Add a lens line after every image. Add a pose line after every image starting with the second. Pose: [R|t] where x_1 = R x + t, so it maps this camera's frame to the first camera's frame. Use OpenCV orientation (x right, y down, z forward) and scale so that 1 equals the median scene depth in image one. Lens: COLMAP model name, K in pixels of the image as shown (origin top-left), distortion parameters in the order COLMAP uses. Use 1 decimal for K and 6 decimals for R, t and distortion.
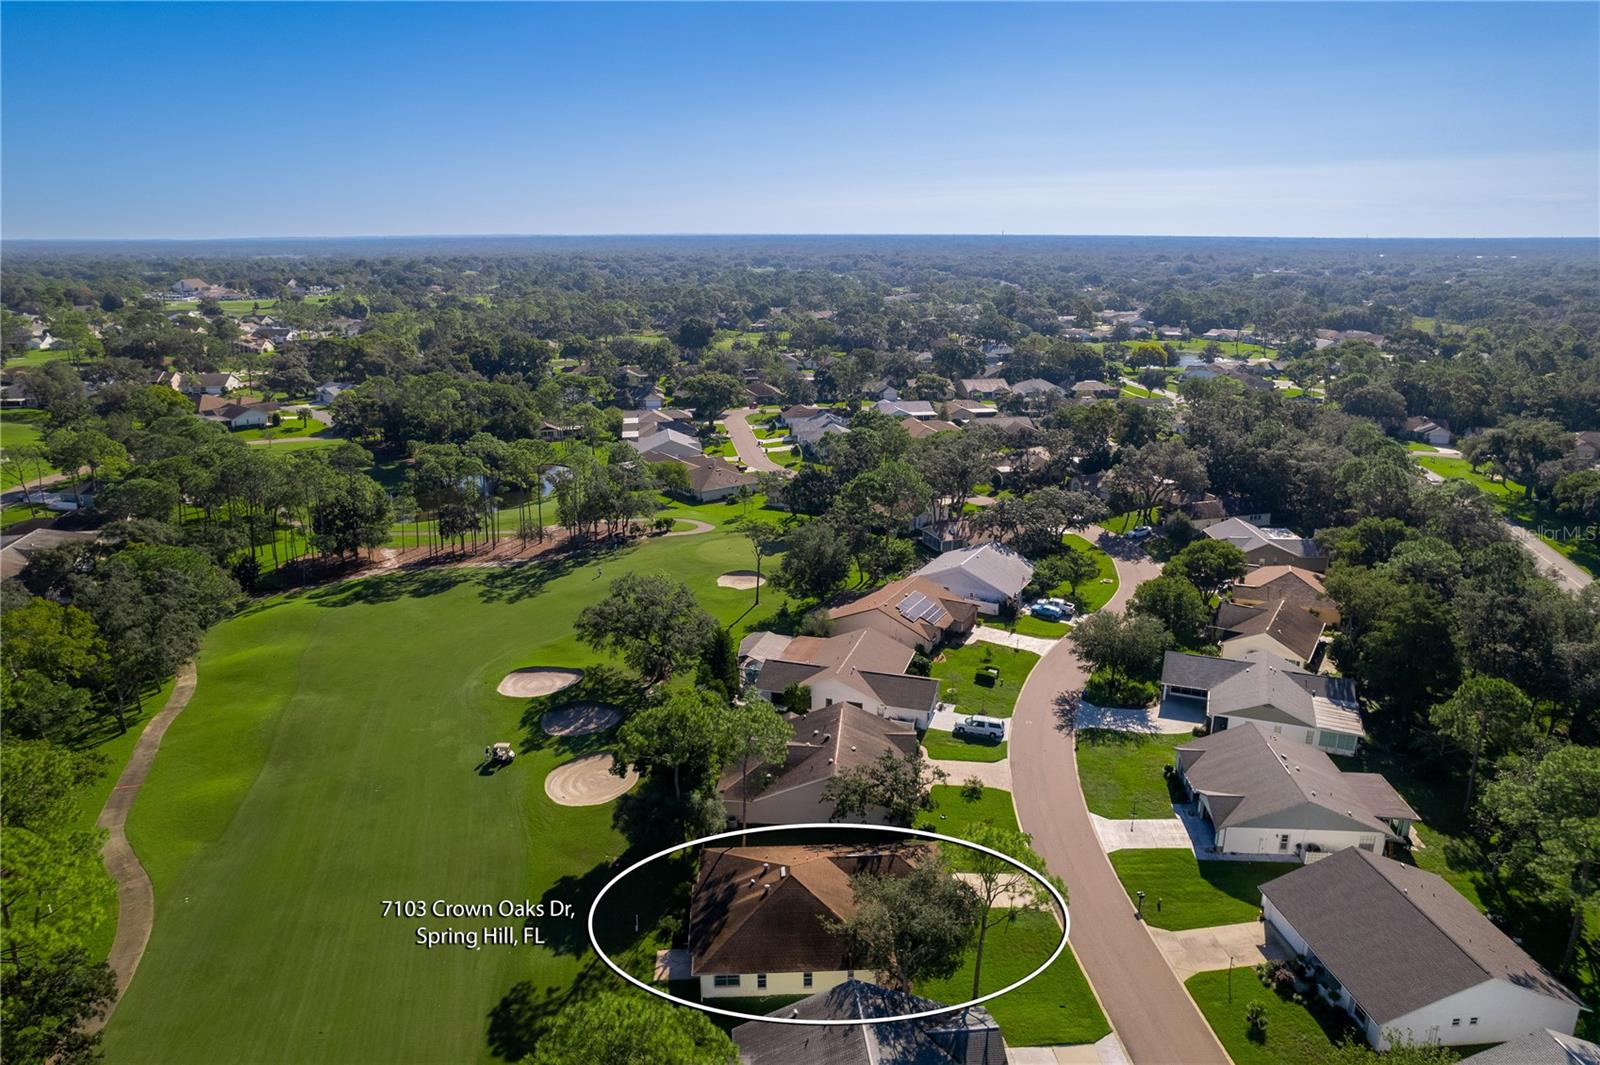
lens RADIAL K [[1025.8, 0, 794.7], [0, 1025.8, 529.1], [0, 0, 1]] dist [-0.074394, 0.065292]
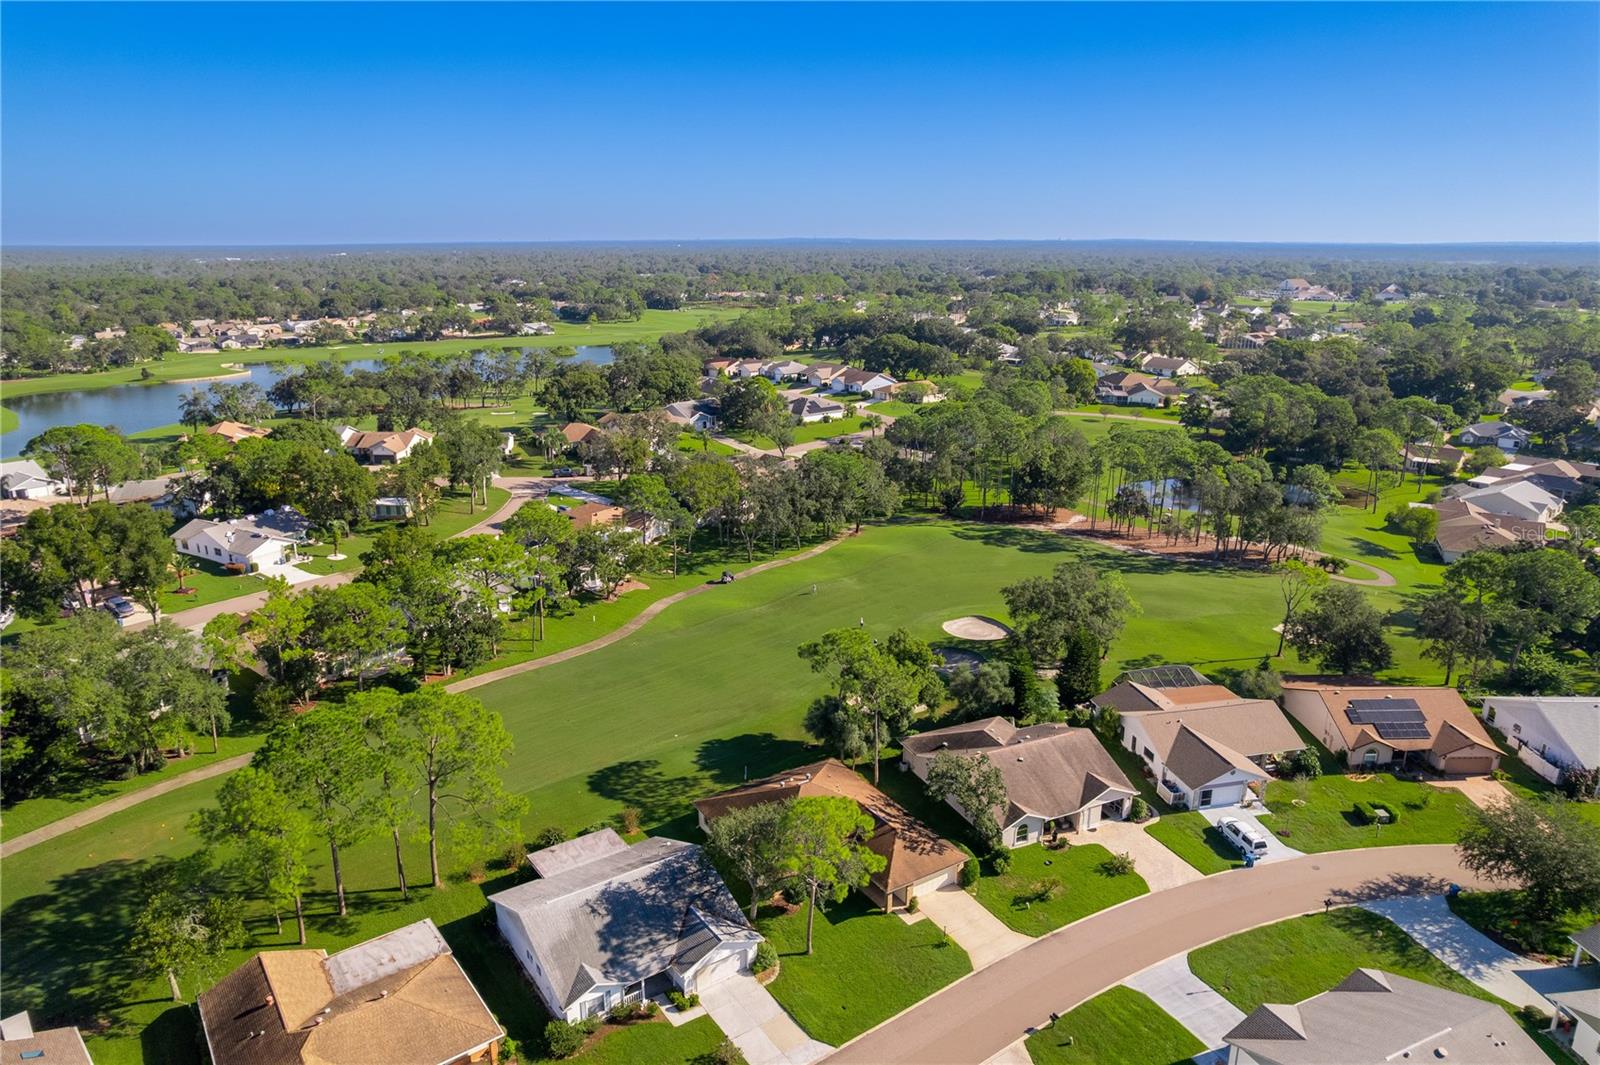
lens RADIAL K [[1025.8, 0, 794.7], [0, 1025.8, 529.1], [0, 0, 1]] dist [-0.074394, 0.065292]
pose [[0.493363, 0.235366, -0.837374, 0.915940], [-0.235194, 0.962932, 0.132086, -0.094550], [0.837422, 0.131779, 0.530432, 0.352422]]
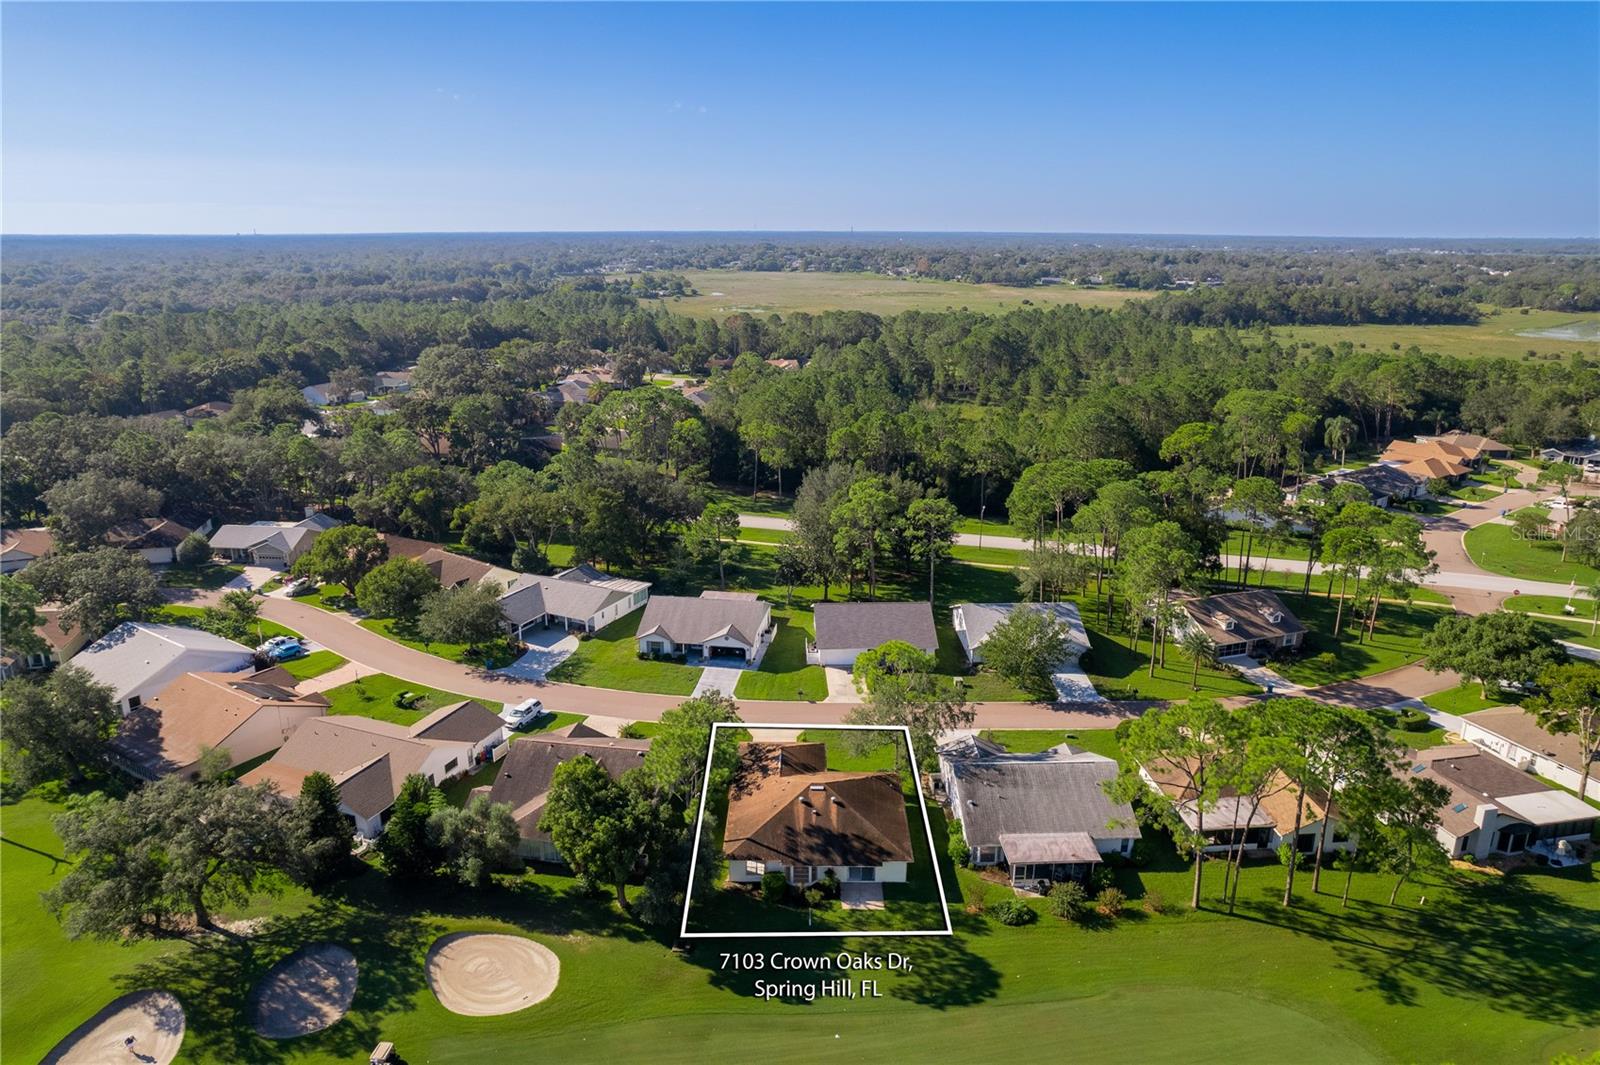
lens RADIAL K [[1025.8, 0, 794.7], [0, 1025.8, 529.1], [0, 0, 1]] dist [-0.074394, 0.065292]
pose [[0.068539, -0.283459, 0.956532, -1.053503], [0.272130, 0.927740, 0.255428, -0.235727], [-0.959816, 0.242795, 0.140724, 0.820538]]
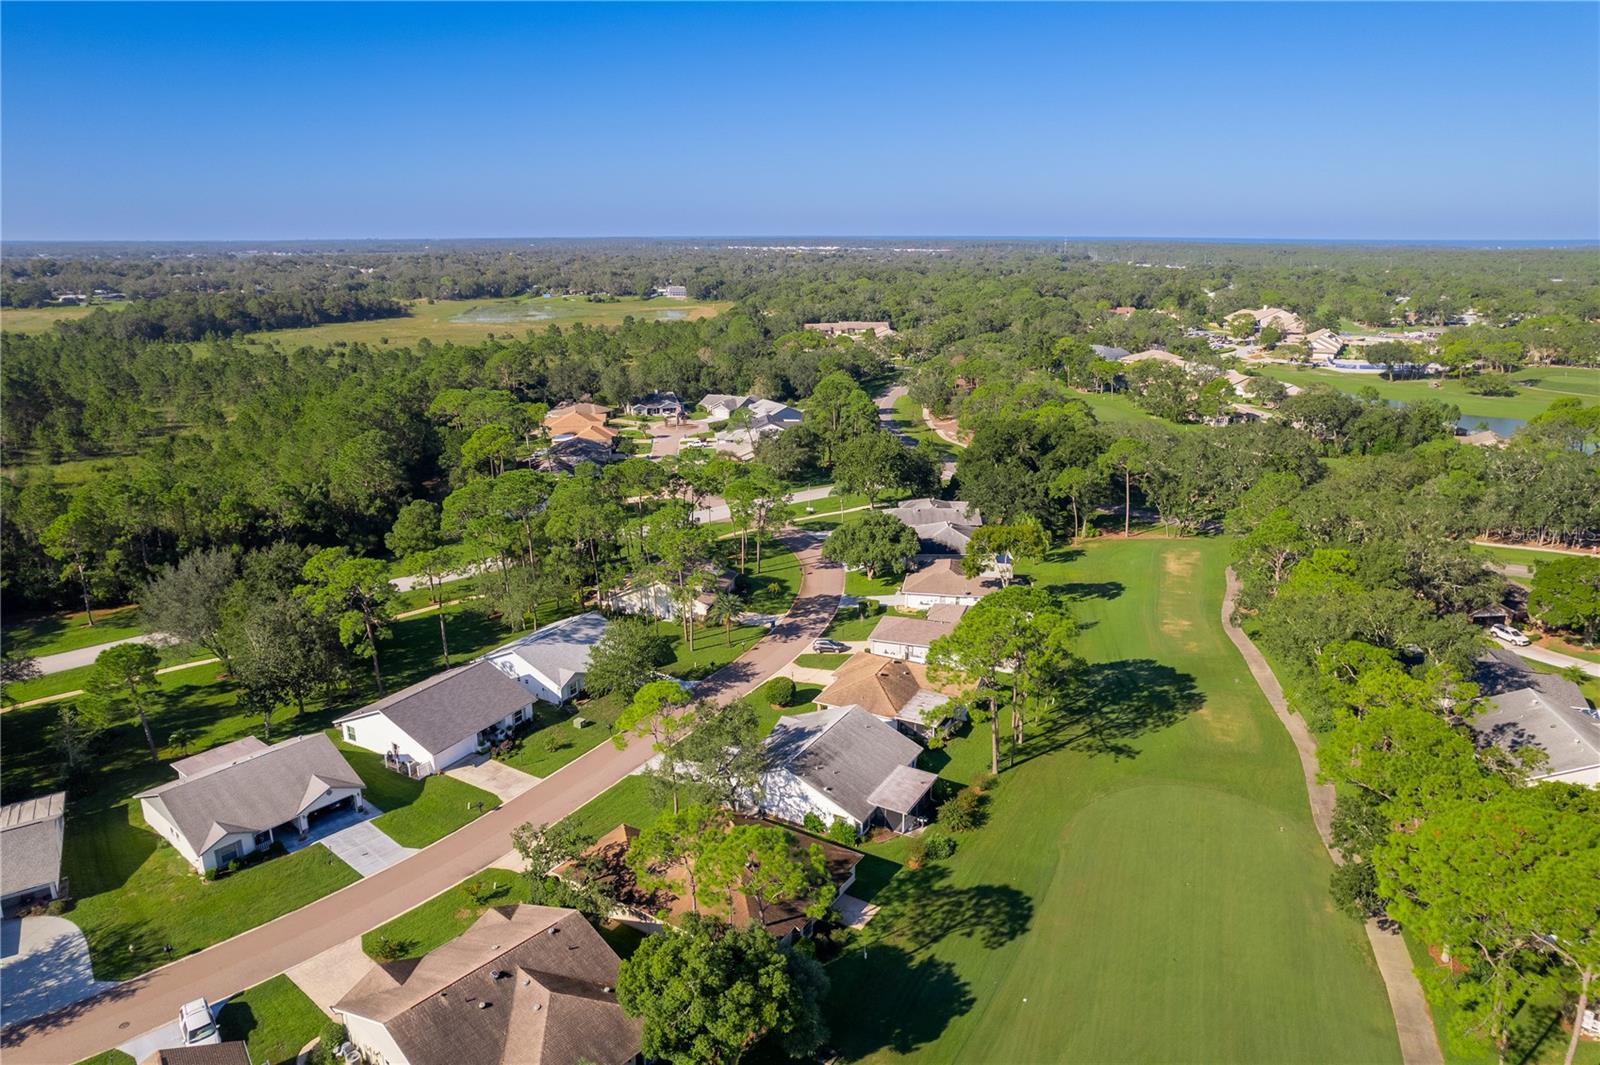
lens RADIAL K [[1038.2, 0, 795.0], [0, 1038.2, 527.6], [0, 0, 1]] dist [-0.075646, 0.063418]
pose [[-0.818140, -0.160323, 0.552216, -0.602170], [0.155019, 0.863293, 0.480306, -0.455620], [-0.553729, 0.478562, -0.681442, 1.582616]]
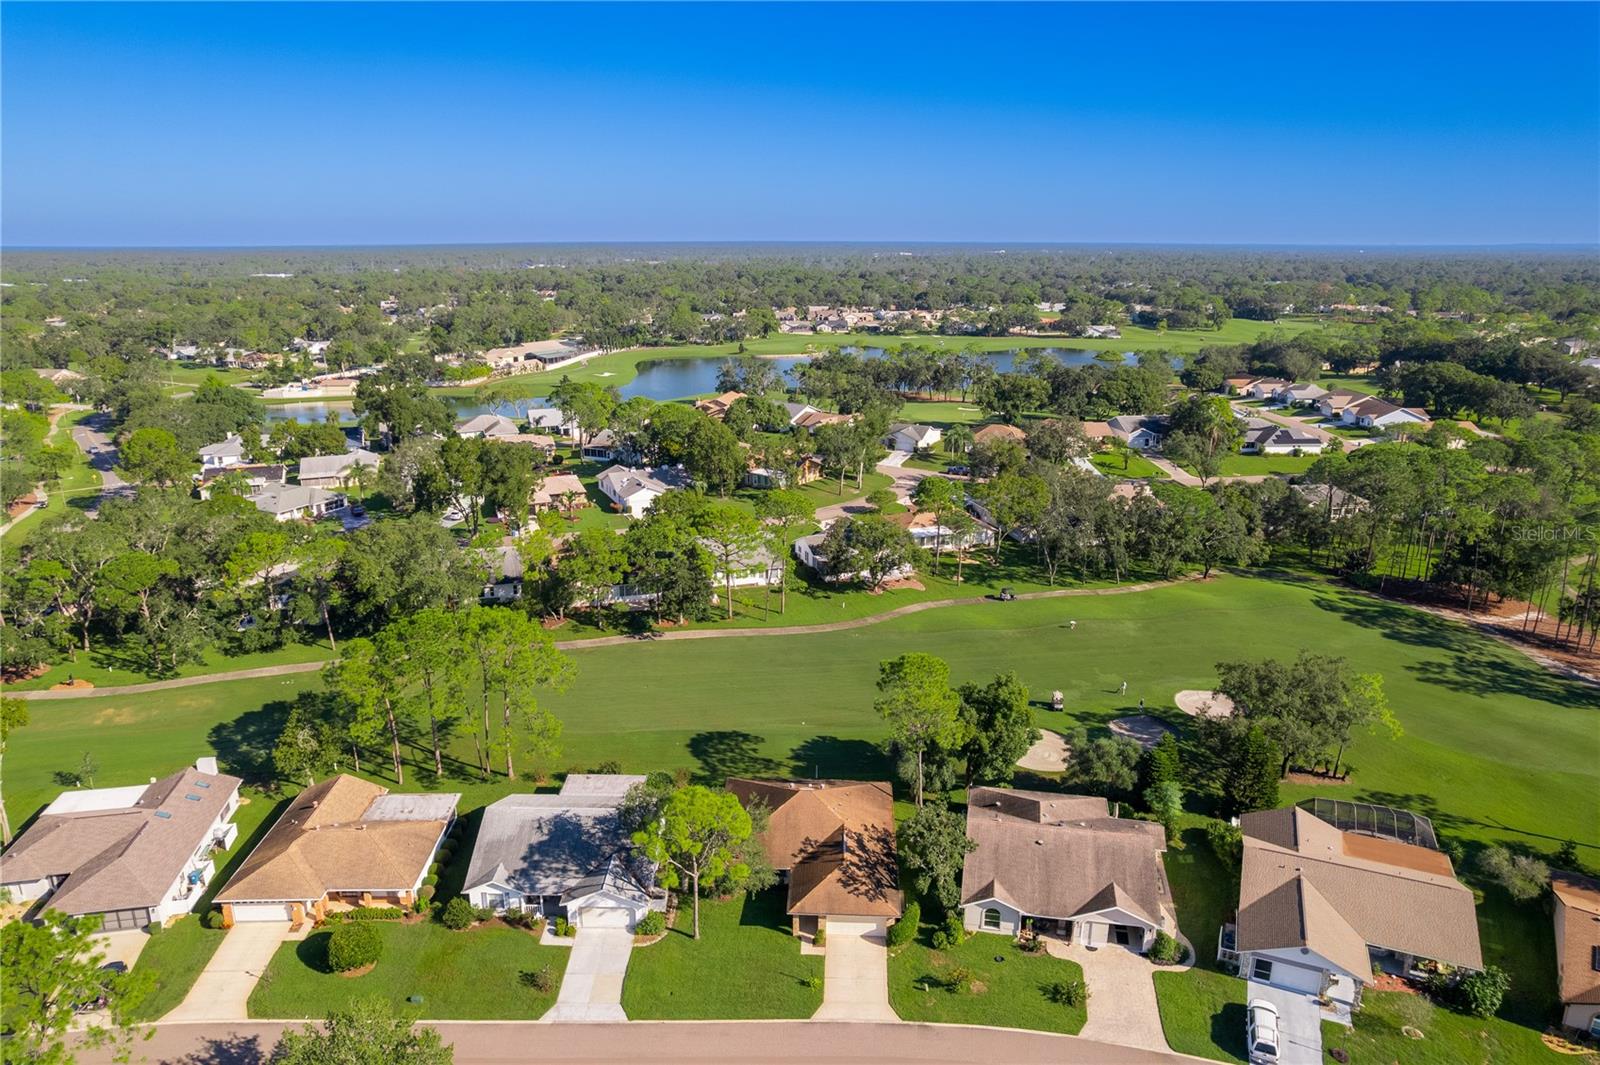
lens RADIAL K [[1025.8, 0, 794.7], [0, 1025.8, 529.1], [0, 0, 1]] dist [-0.074394, 0.065292]
pose [[-0.099939, 0.269371, -0.957837, 1.052402], [-0.272101, 0.918561, 0.286716, -0.271423], [0.957065, 0.289282, -0.018504, 0.954785]]
